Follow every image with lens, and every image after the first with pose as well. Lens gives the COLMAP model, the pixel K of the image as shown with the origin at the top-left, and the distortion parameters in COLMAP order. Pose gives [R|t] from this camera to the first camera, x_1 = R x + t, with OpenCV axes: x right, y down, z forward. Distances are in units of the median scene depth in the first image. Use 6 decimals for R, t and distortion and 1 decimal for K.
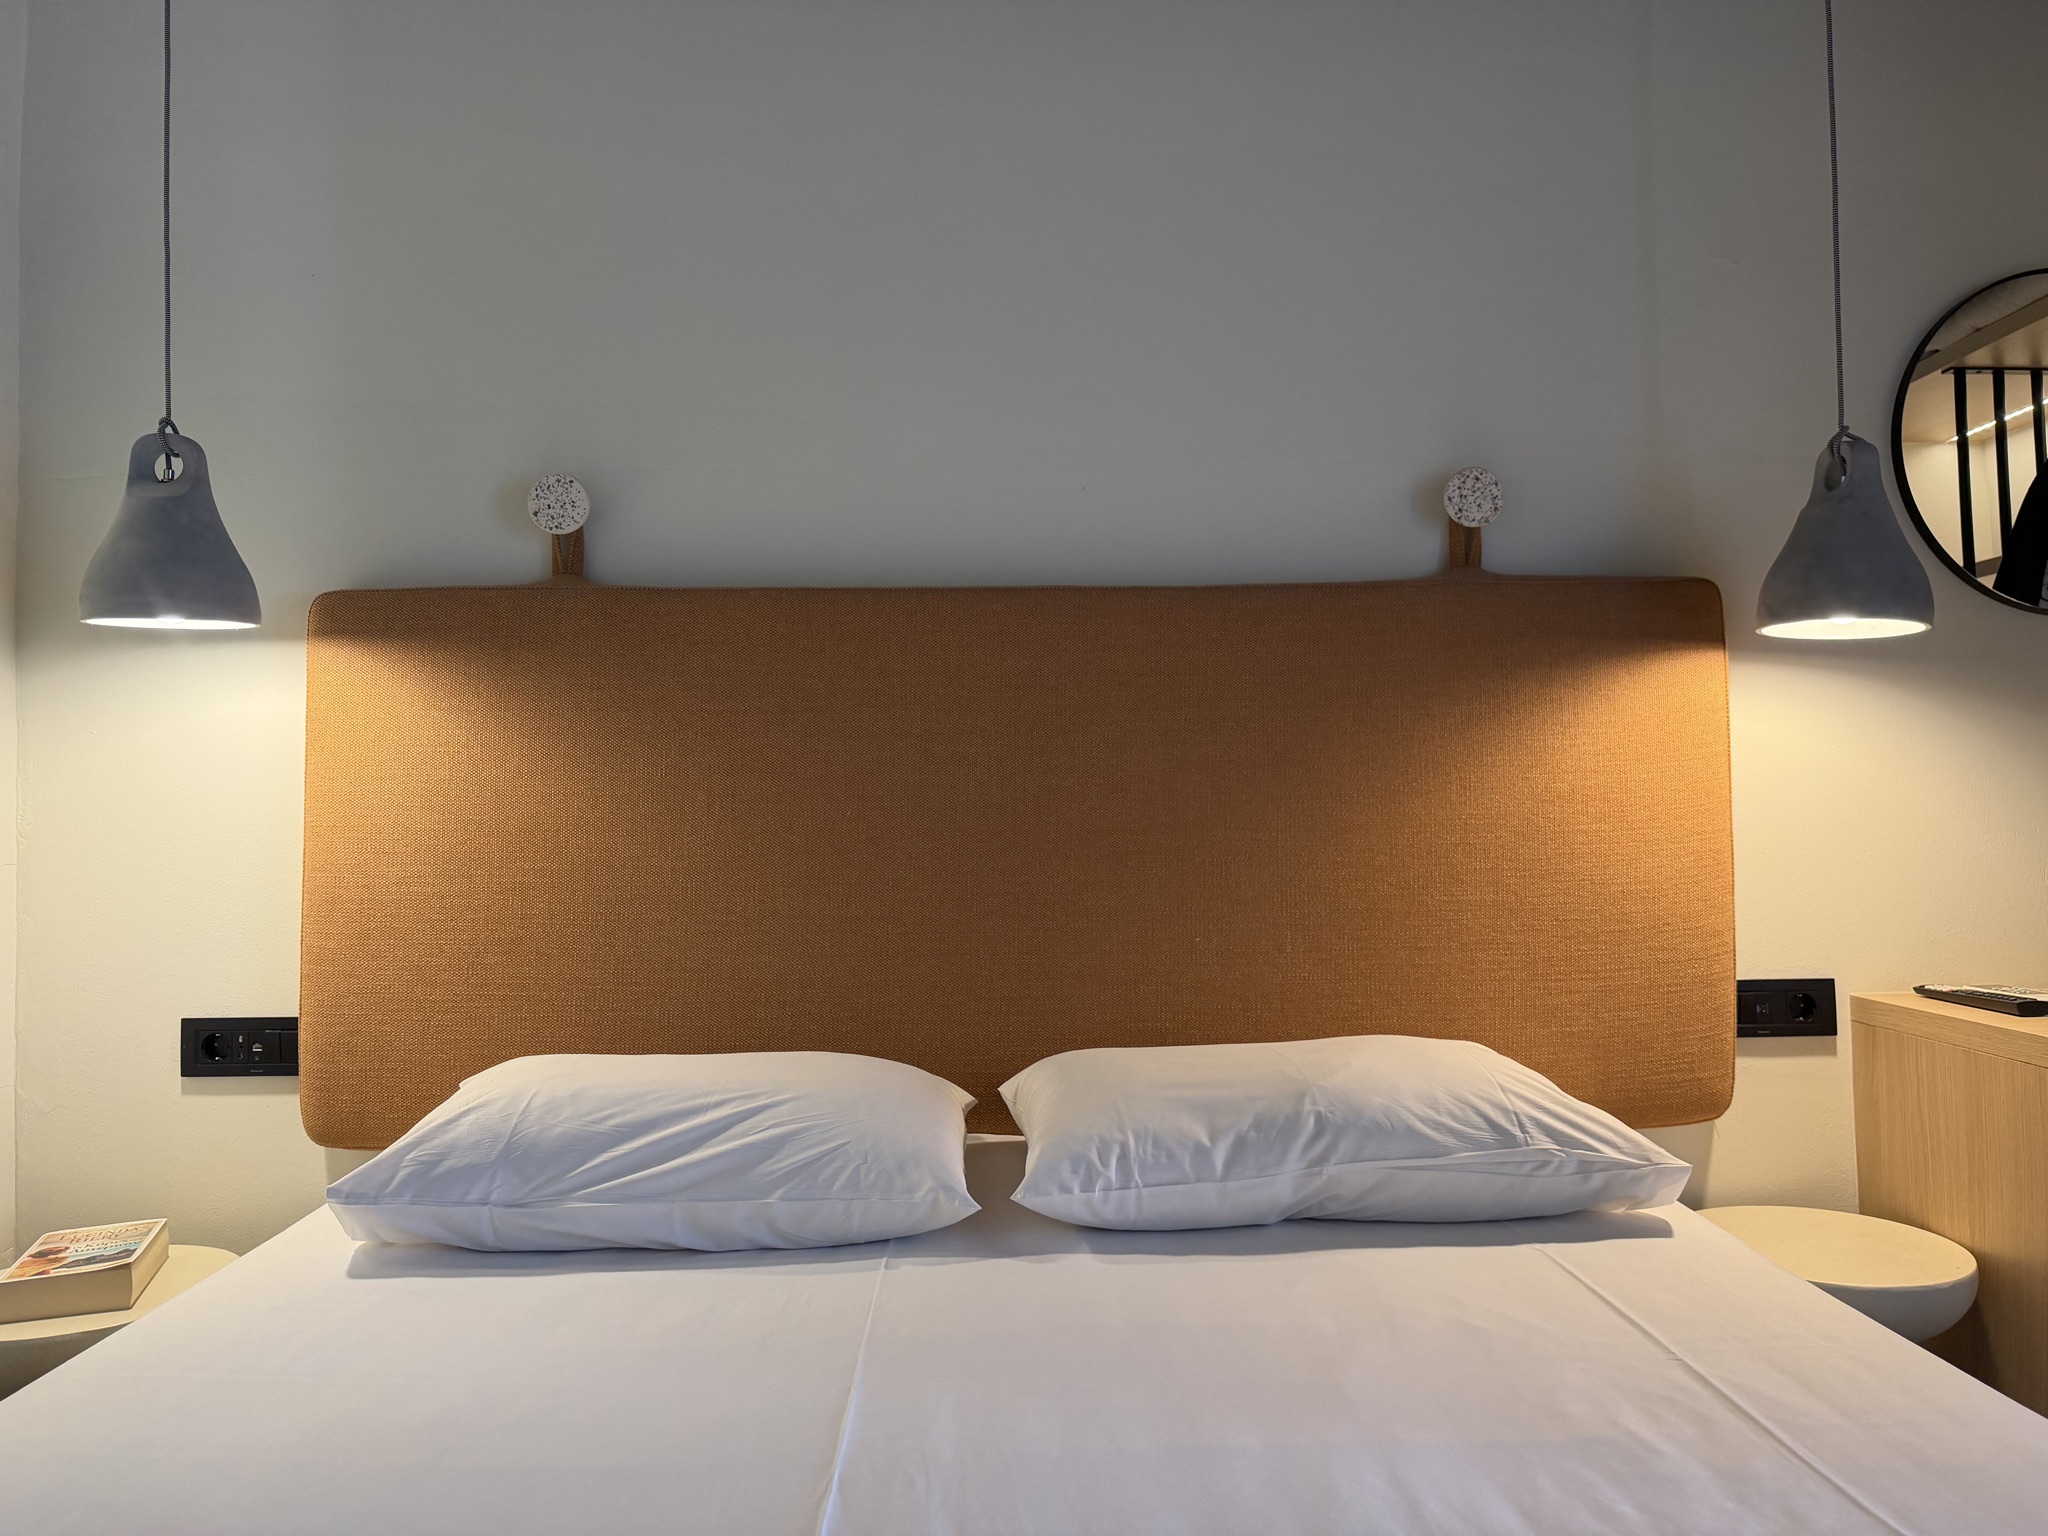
lens RADIAL K [[1456.2, 0, 1036.6], [0, 1456.2, 773.8], [0, 0, 1]] dist [0.046651, -0.051783]
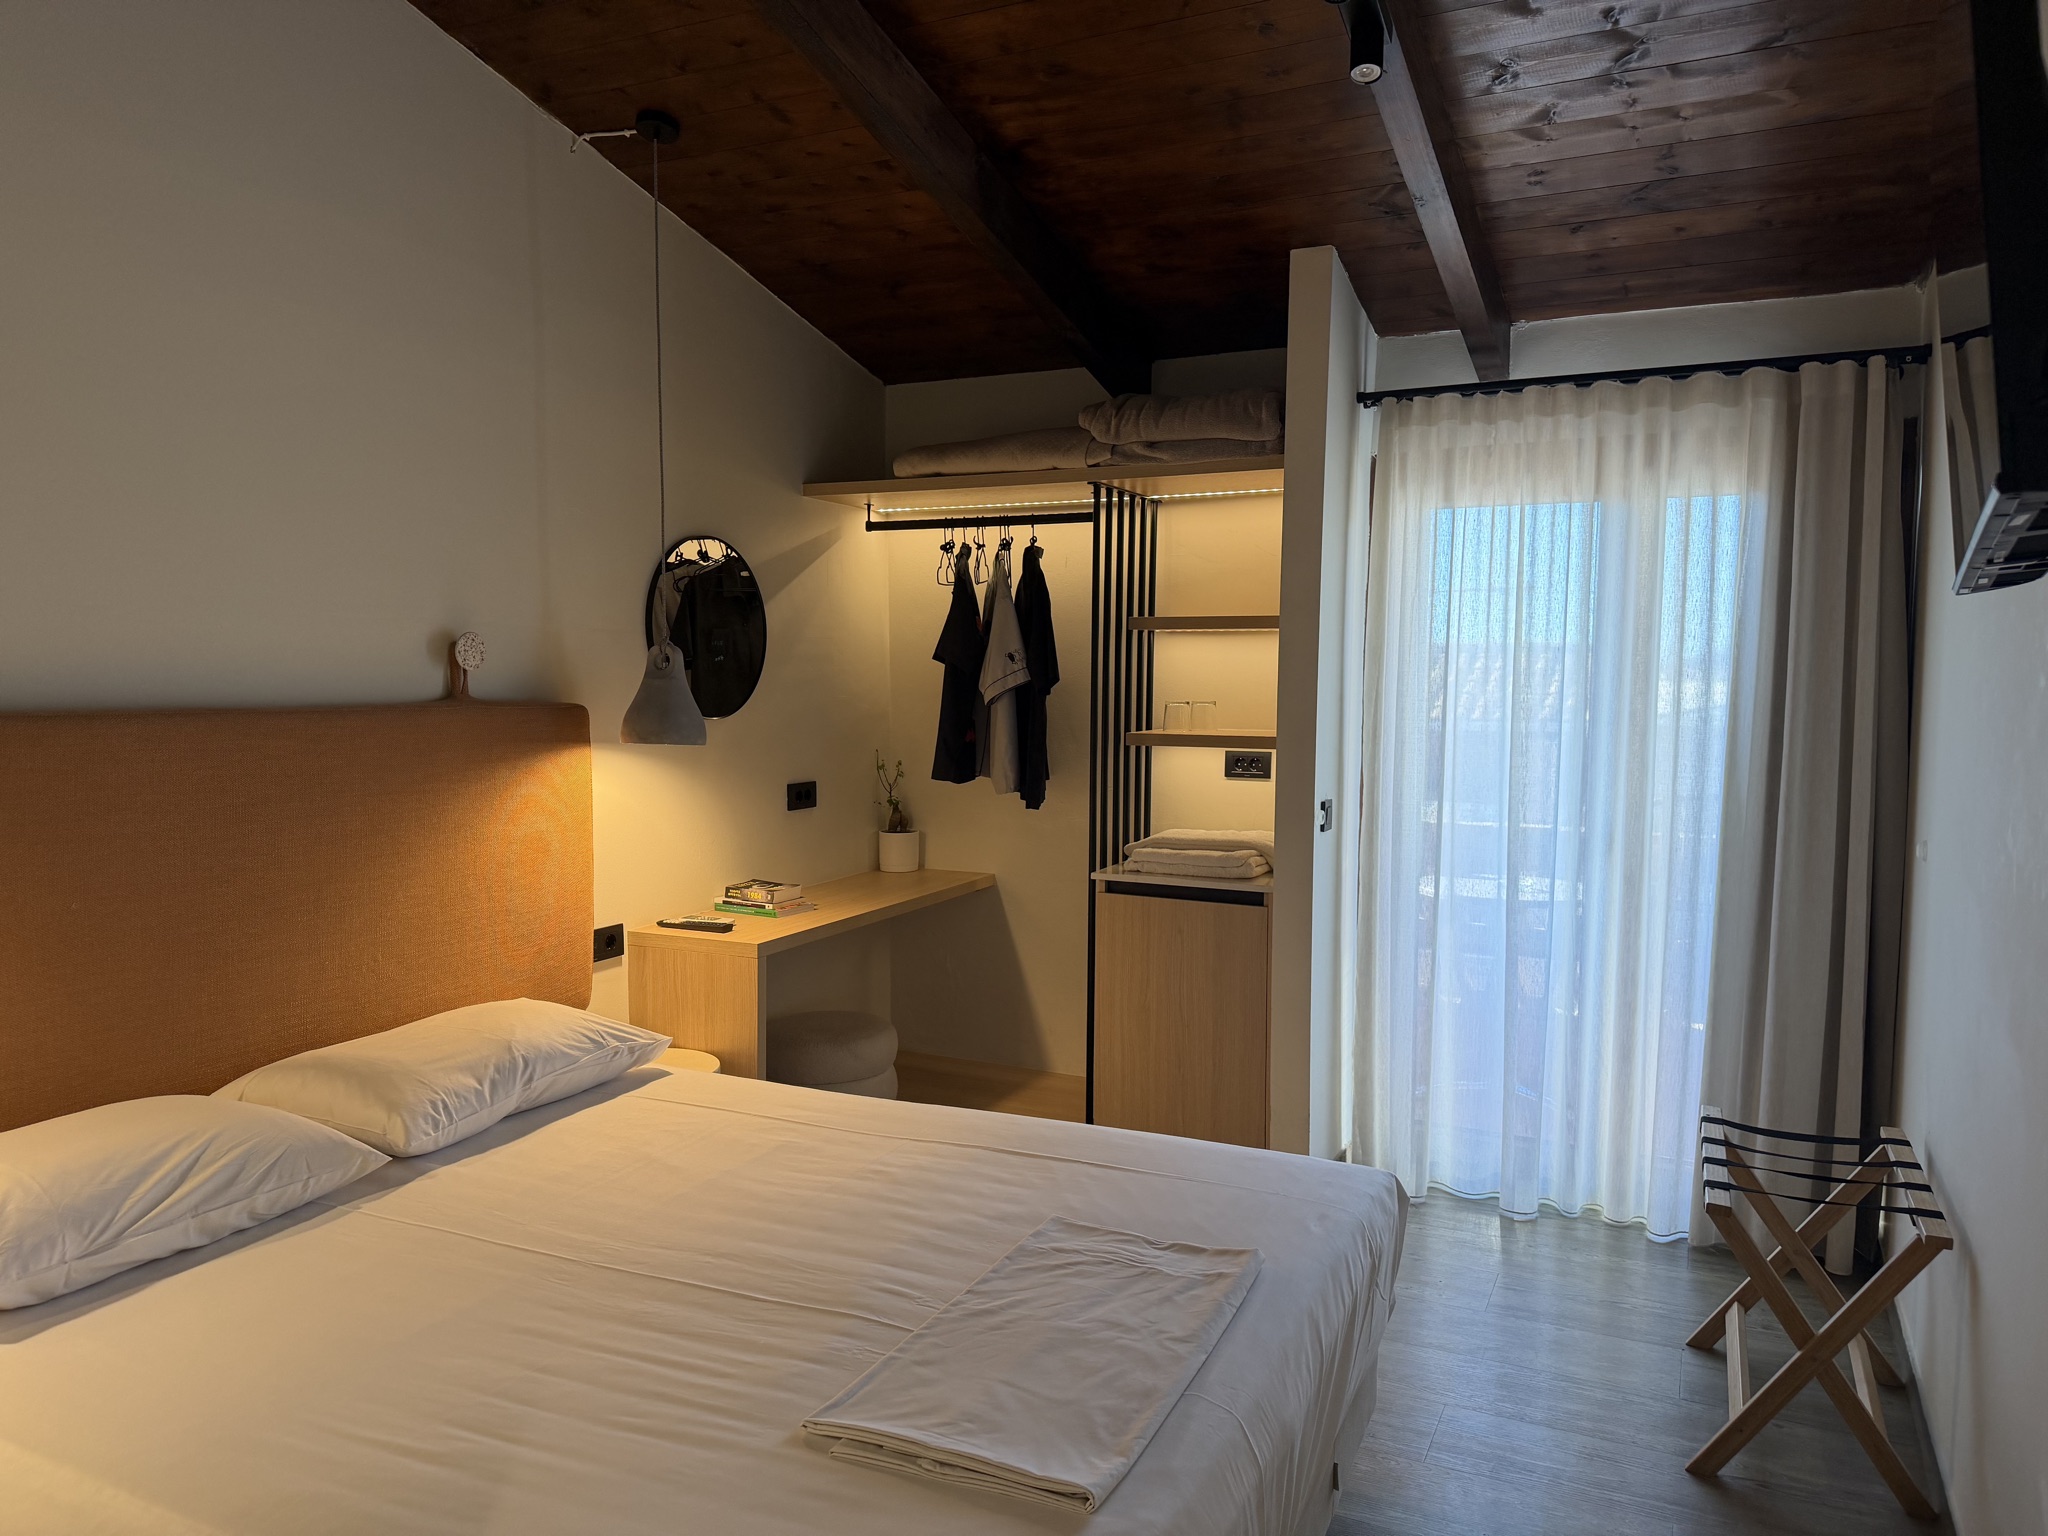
lens RADIAL K [[1456.2, 0, 1036.6], [0, 1456.2, 773.8], [0, 0, 1]] dist [0.046651, -0.051783]
pose [[0.445019, -0.051333, 0.894049, -1.090612], [-0.035627, 0.996550, 0.074953, -0.258644], [-0.894812, -0.065208, 0.441655, -0.307896]]
